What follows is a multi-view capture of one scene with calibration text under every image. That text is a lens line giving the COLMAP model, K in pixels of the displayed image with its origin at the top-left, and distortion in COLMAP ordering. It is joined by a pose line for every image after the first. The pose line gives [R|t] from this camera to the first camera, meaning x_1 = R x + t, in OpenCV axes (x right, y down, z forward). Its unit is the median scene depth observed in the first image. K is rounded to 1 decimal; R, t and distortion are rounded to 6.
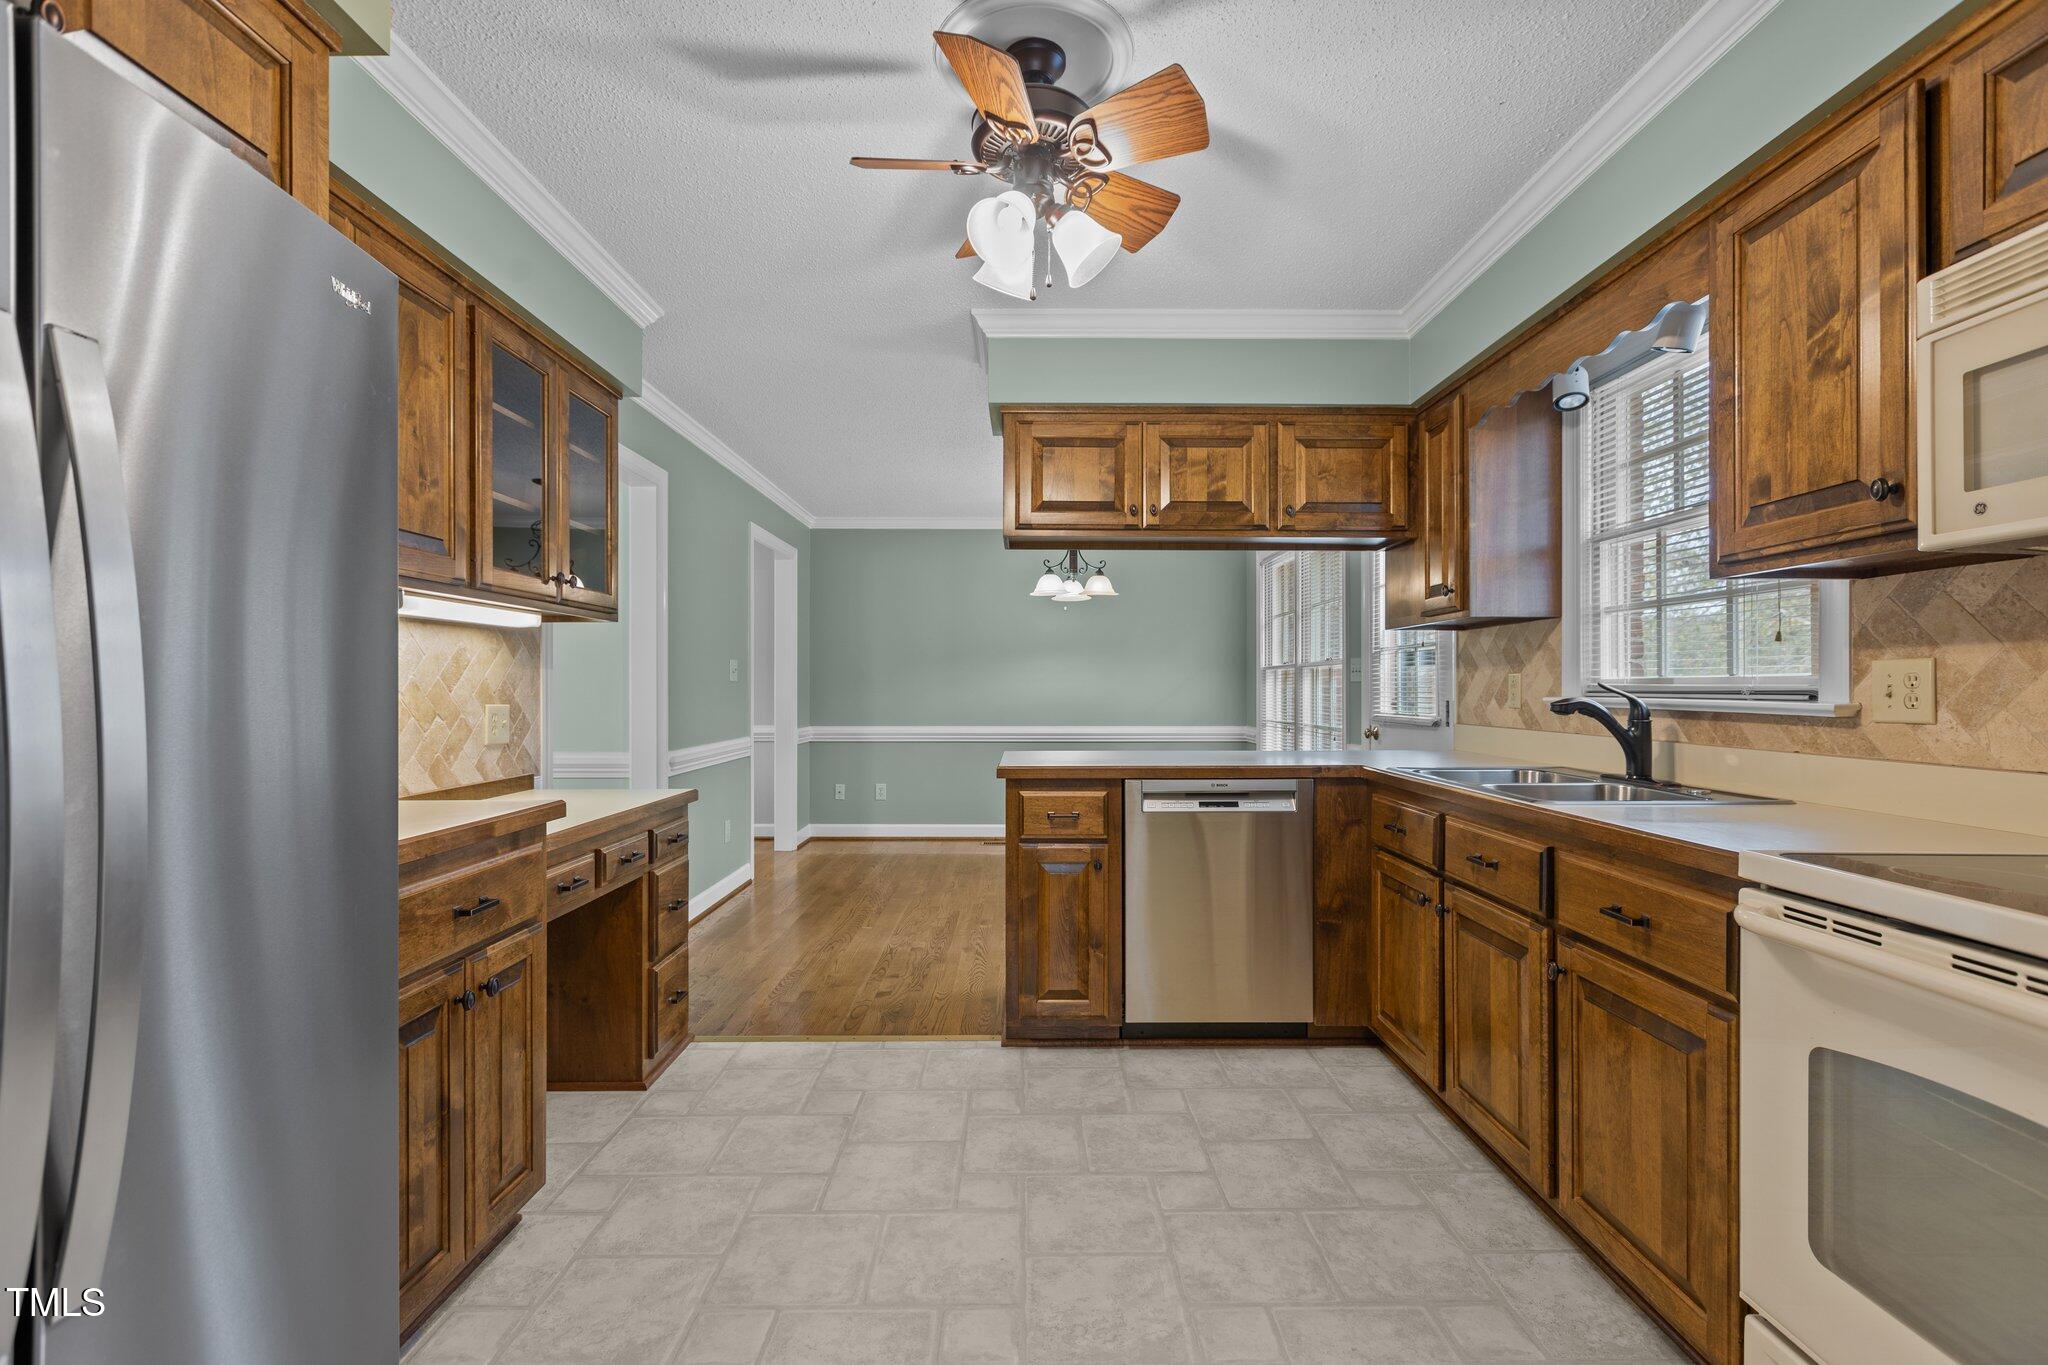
lens RADIAL K [[907.0, 0, 1025.6], [0, 907.0, 692.4], [0, 0, 1]] dist [-0.000629, -0.000474]
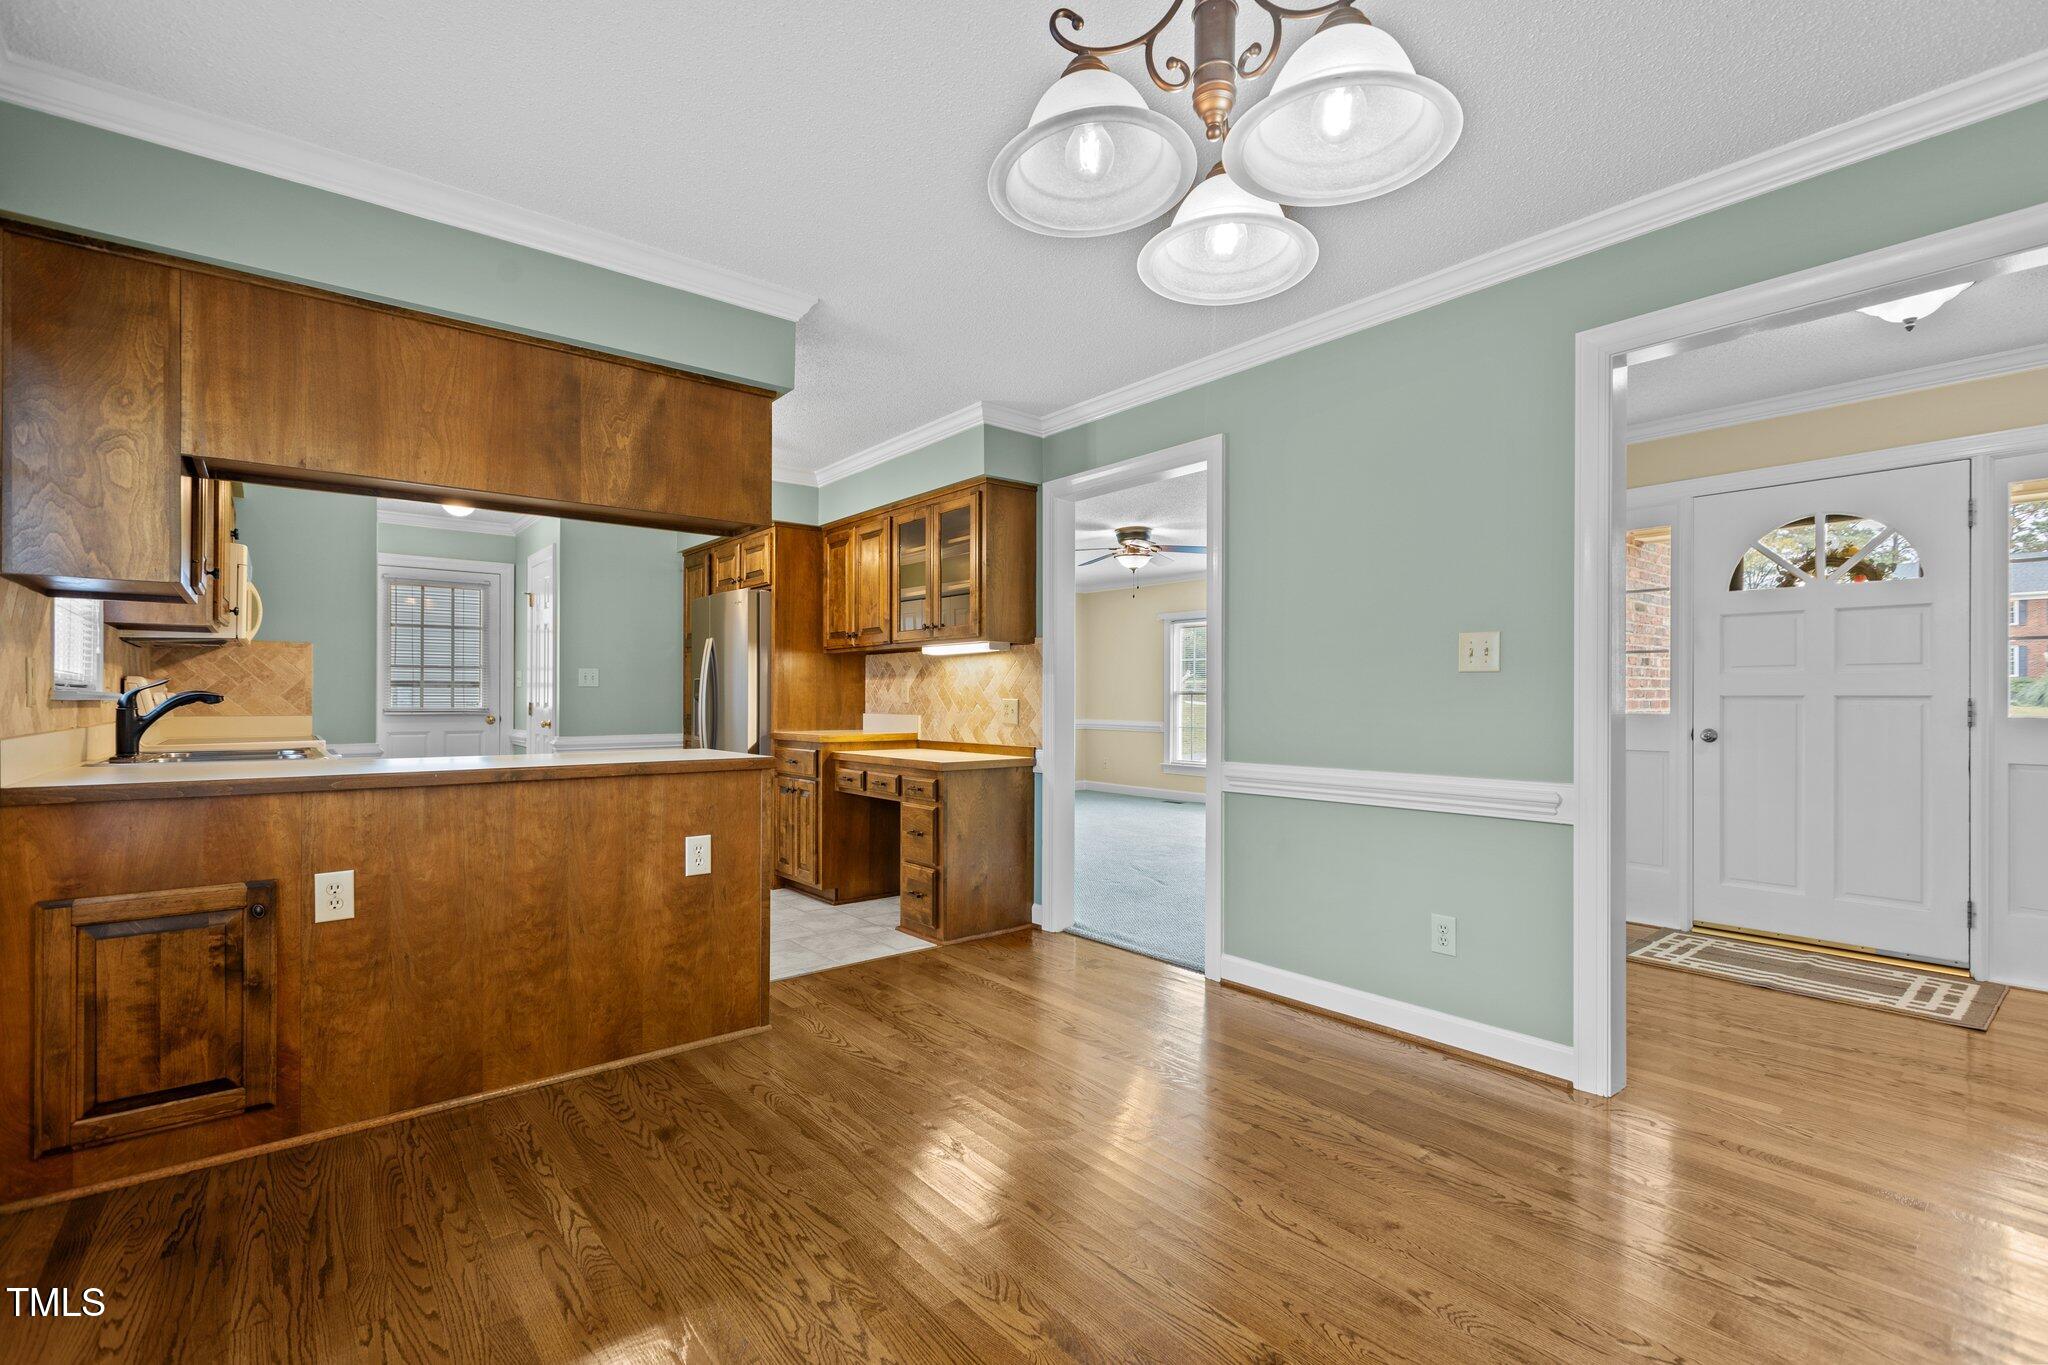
lens RADIAL K [[907.0, 0, 1031.8], [0, 907.0, 694.9], [0, 0, 1]] dist [-0.000629, -0.000474]
pose [[-0.769967, -0.002459, -0.638079, 0.425710], [-0.004449, 0.999989, 0.001516, 0.003805], [0.638068, 0.004006, -0.769969, 2.298354]]
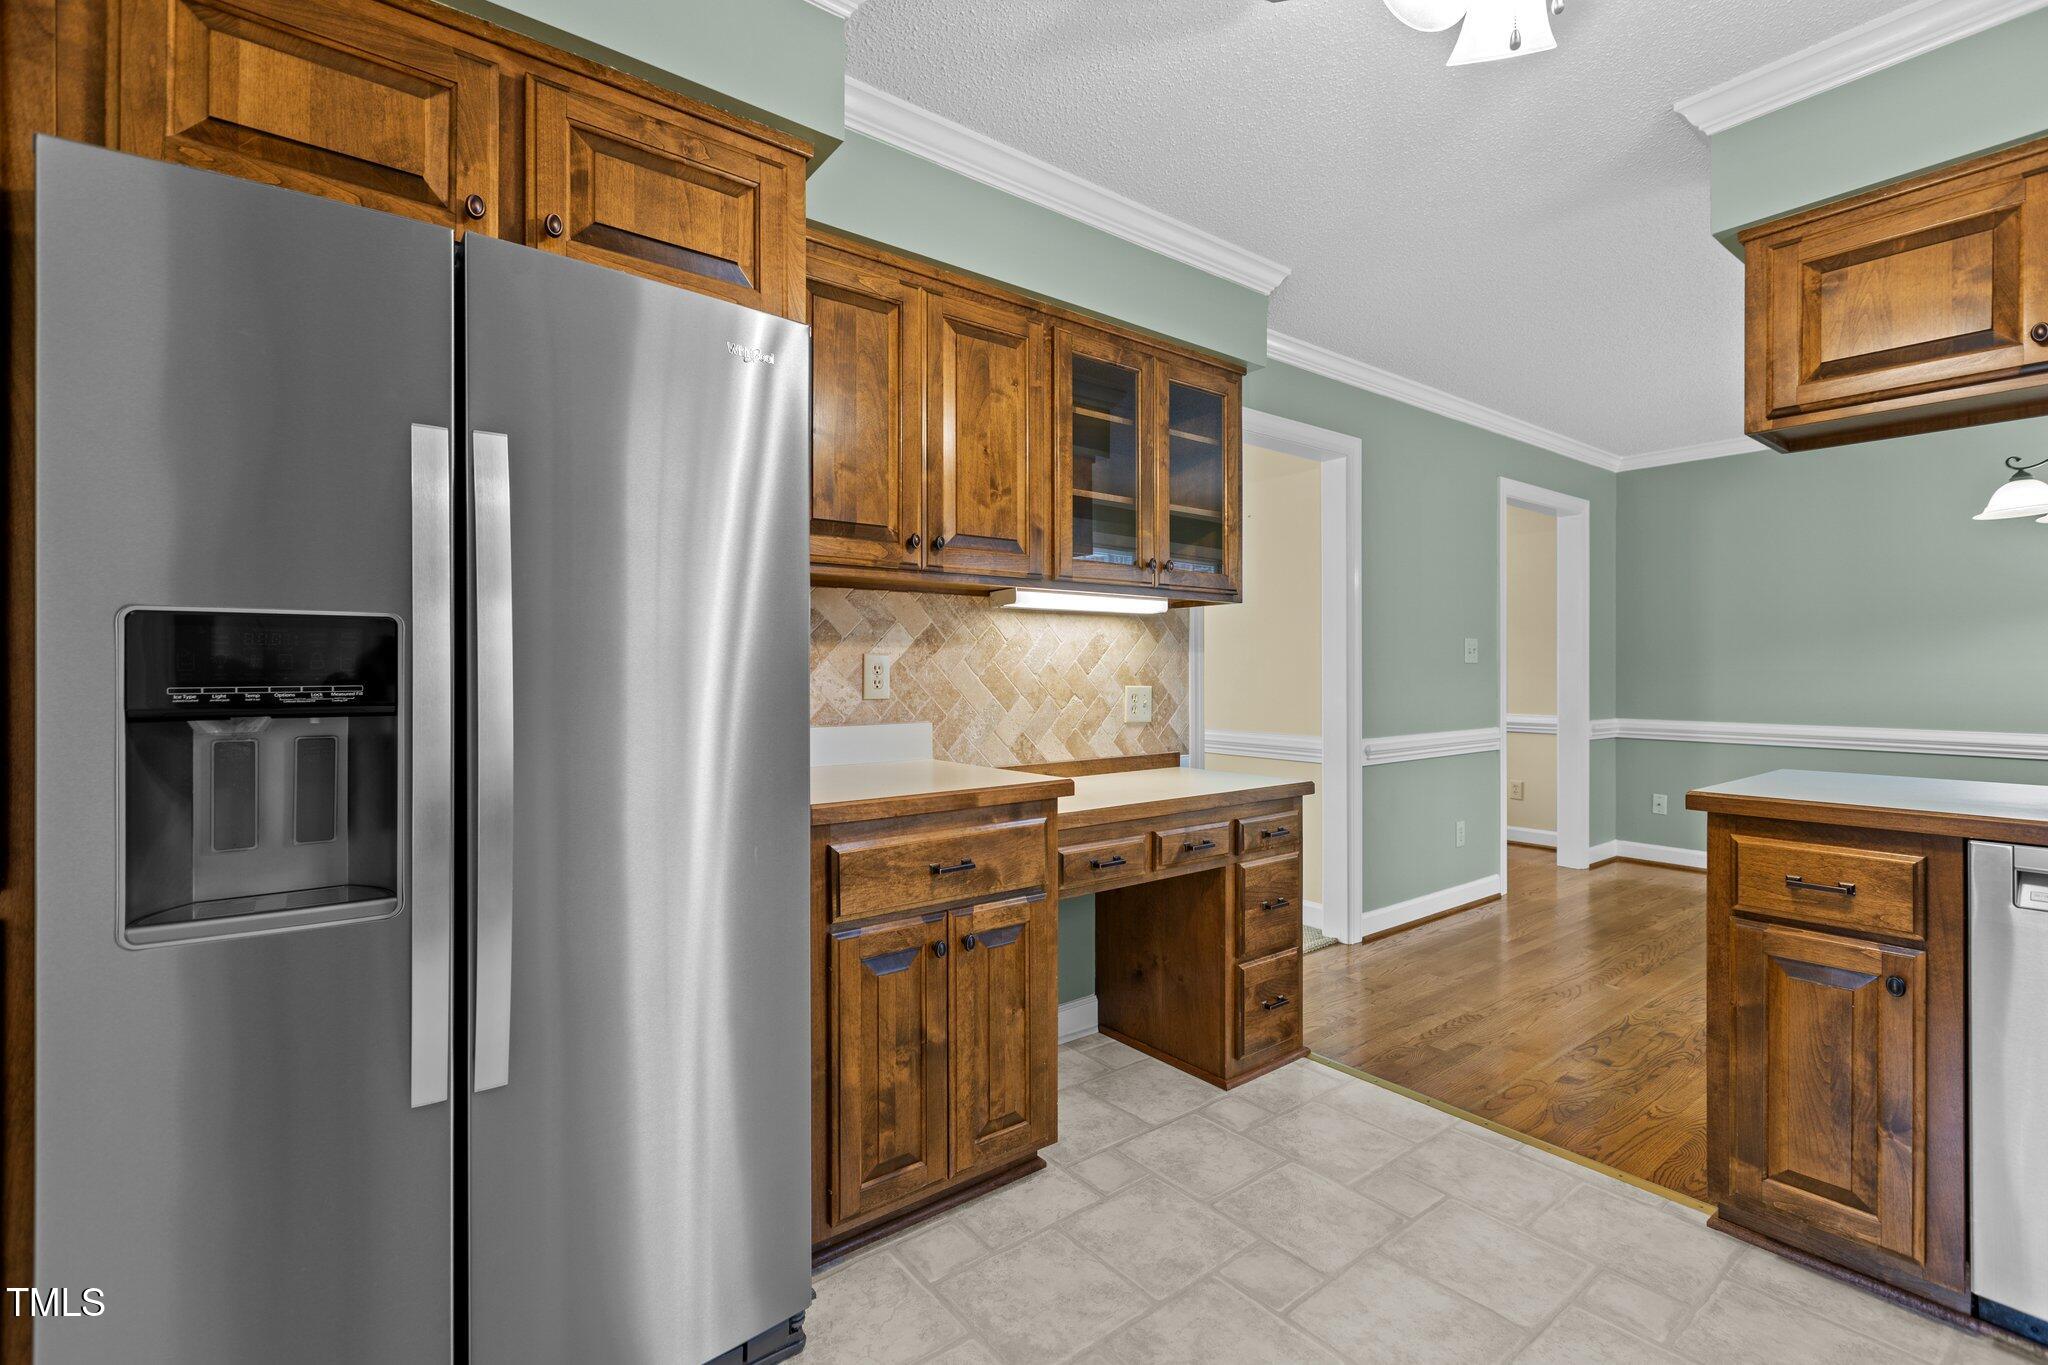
lens RADIAL K [[907.0, 0, 1022.9], [0, 907.0, 674.3], [0, 0, 1]] dist [-0.000629, -0.000474]
pose [[0.609562, 0.002889, -0.792733, 0.196478], [-0.003586, 0.999993, 0.000887, -0.001019], [0.792730, 0.002302, 0.609568, 0.231024]]
